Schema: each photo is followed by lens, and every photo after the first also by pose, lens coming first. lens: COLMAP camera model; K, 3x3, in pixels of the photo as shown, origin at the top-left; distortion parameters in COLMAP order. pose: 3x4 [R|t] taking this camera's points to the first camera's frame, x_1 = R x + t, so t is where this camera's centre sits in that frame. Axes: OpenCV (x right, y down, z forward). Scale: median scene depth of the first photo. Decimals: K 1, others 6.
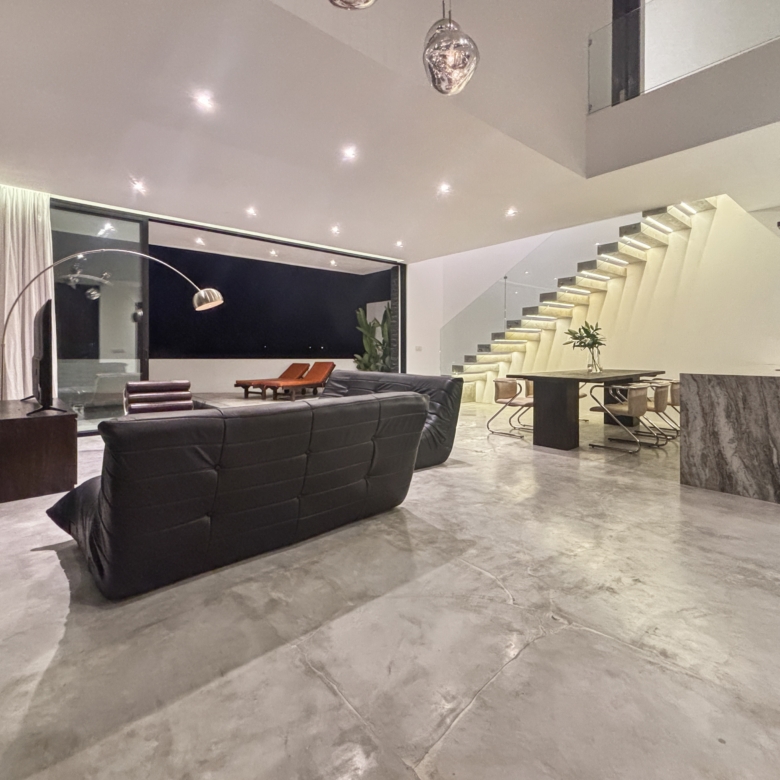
lens RADIAL K [[434.0, 0, 389.2], [0, 434.0, 356.5], [0, 0, 1]] dist [-0.003995, 0.004293]
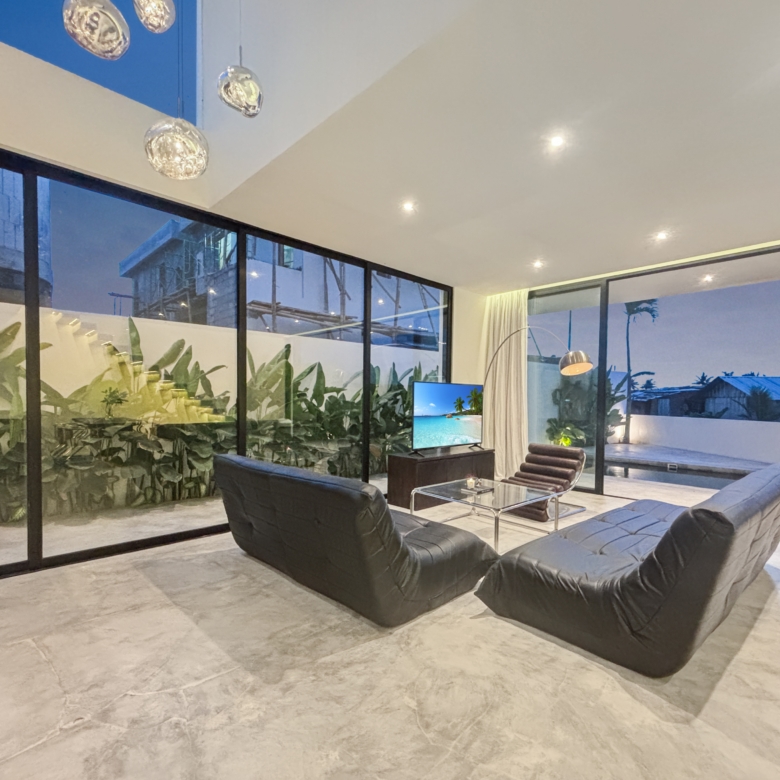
lens RADIAL K [[434.0, 0, 393.0], [0, 434.0, 405.9], [0, 0, 1]] dist [-0.003995, 0.004293]
pose [[0.060369, 0.018362, -0.998007, 1.153047], [-0.028845, 0.999445, 0.016644, -0.104131], [0.997759, 0.027783, 0.060865, 1.360549]]
